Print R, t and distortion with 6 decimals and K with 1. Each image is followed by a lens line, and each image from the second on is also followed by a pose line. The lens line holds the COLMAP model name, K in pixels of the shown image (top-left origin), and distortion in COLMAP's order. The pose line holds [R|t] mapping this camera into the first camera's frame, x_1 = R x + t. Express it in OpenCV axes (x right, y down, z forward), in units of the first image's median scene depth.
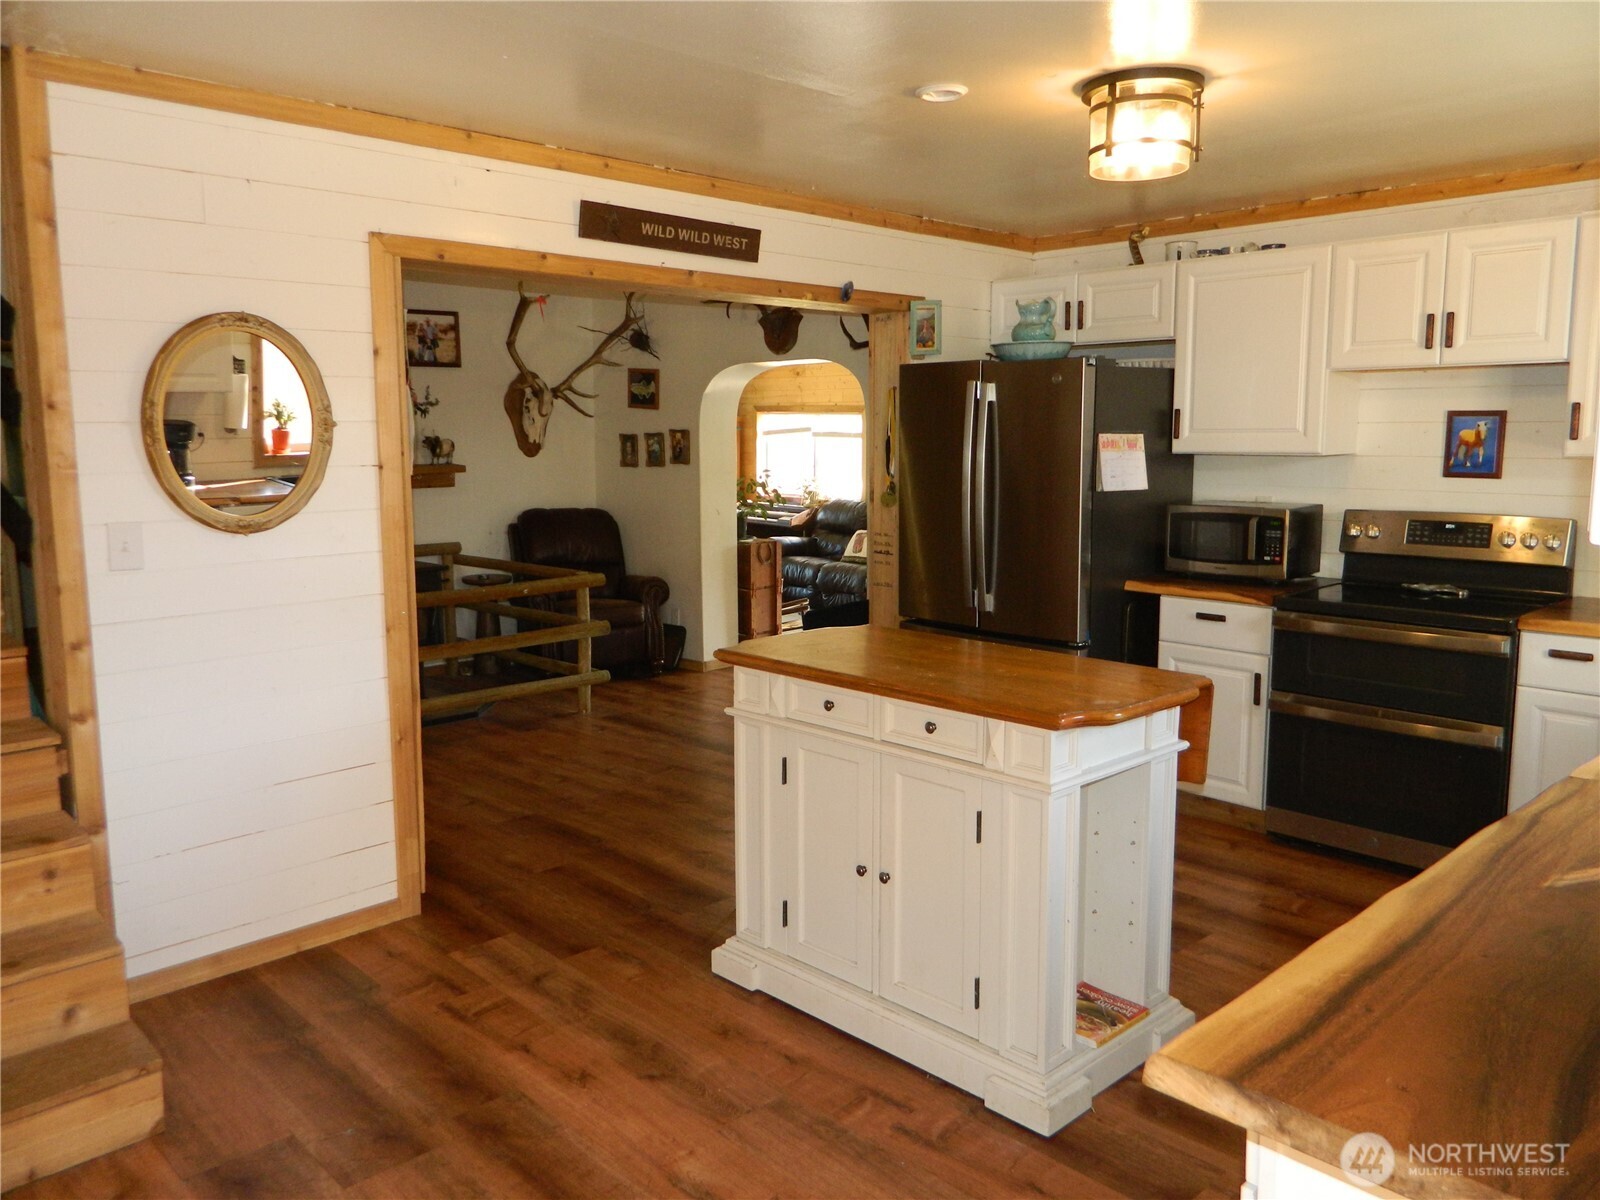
lens RADIAL K [[1196.8, 0, 796.9], [0, 1196.8, 597.2], [0, 0, 1]] dist [0.019947, -0.013159]
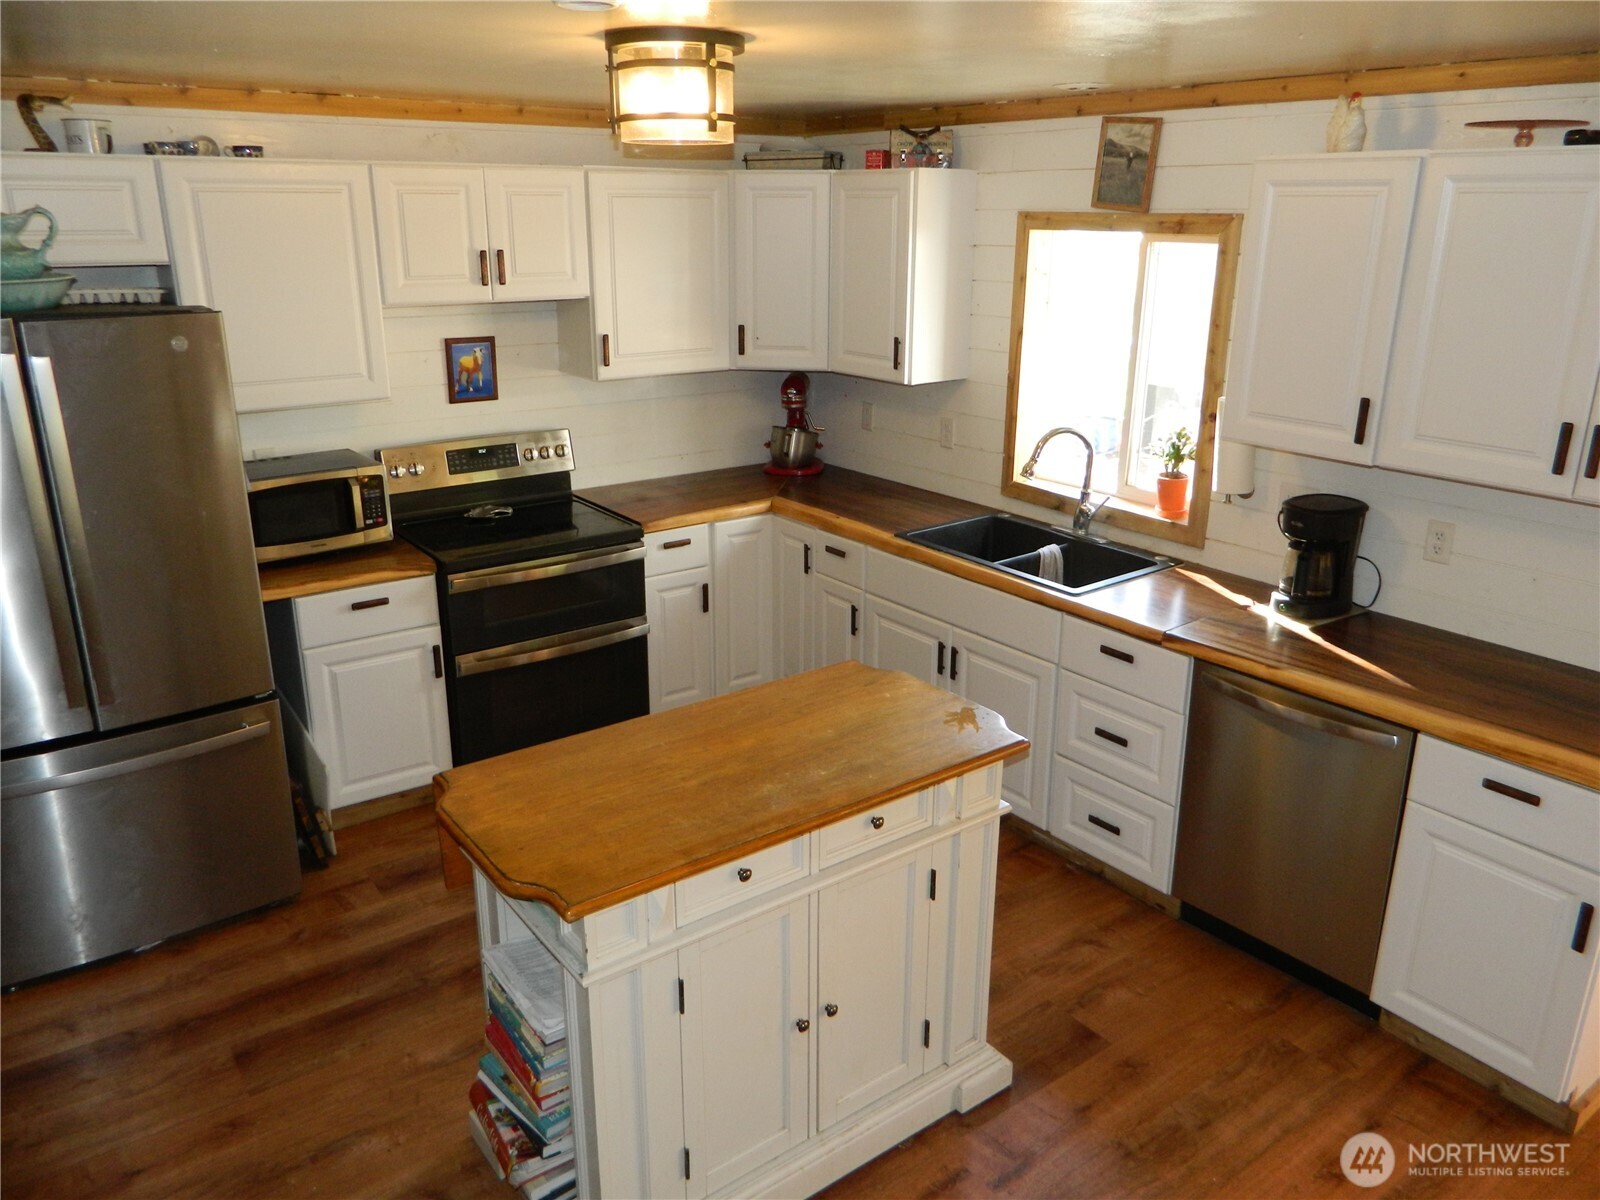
lens RADIAL K [[1196.8, 0, 801.1], [0, 1196.8, 601.2], [0, 0, 1]] dist [0.019947, -0.013159]
pose [[0.115011, -0.314017, 0.942425, -0.455574], [0.128240, 0.945475, 0.299384, -0.213609], [-0.985052, 0.086424, 0.149010, 0.581732]]
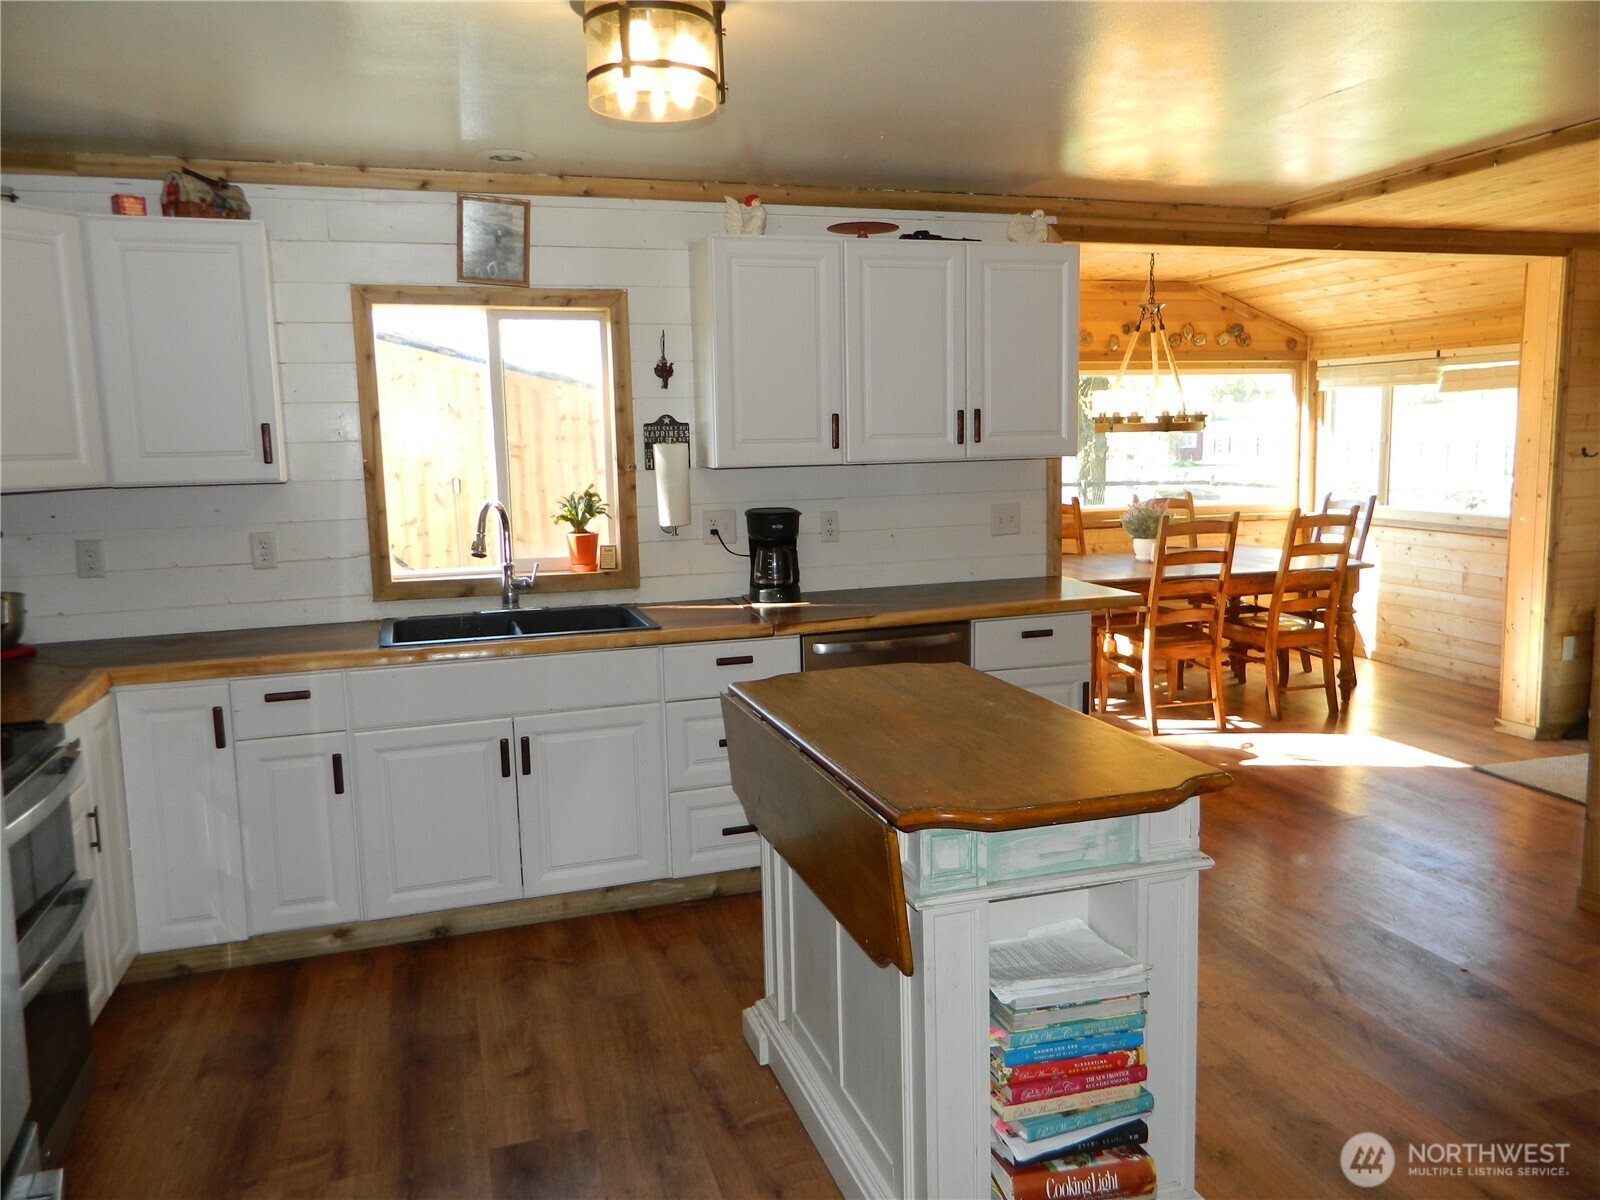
lens RADIAL K [[1196.8, 0, 806.9], [0, 1196.8, 606.7], [0, 0, 1]] dist [0.019947, -0.013159]
pose [[-0.905227, -0.042524, 0.422796, -0.097833], [0.078525, 0.961103, 0.264792, -0.177673], [-0.417610, 0.272897, -0.866677, 1.224790]]
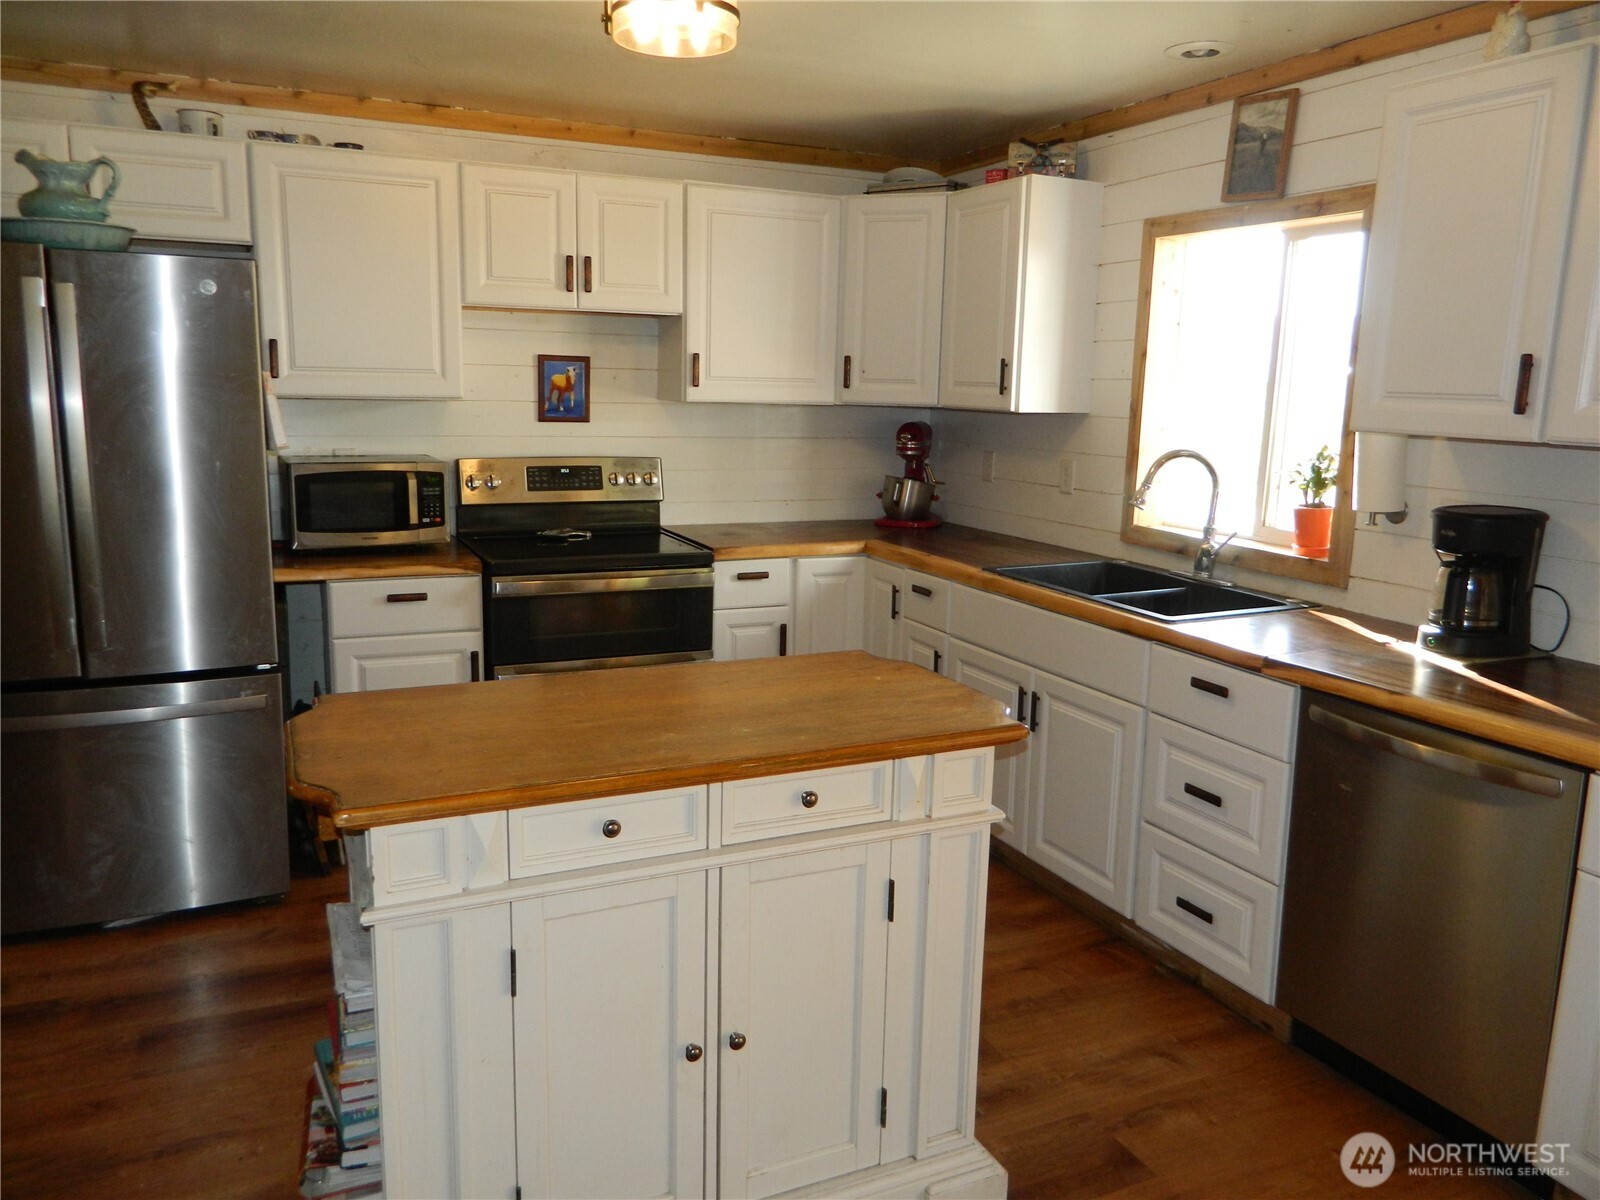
lens RADIAL K [[1196.8, 0, 794.3], [0, 1196.8, 593.4], [0, 0, 1]] dist [0.019947, -0.013159]
pose [[0.319819, -0.163061, 0.933342, -0.356129], [0.104632, 0.985133, 0.136256, -0.074383], [-0.941684, 0.054080, 0.332126, 0.488797]]
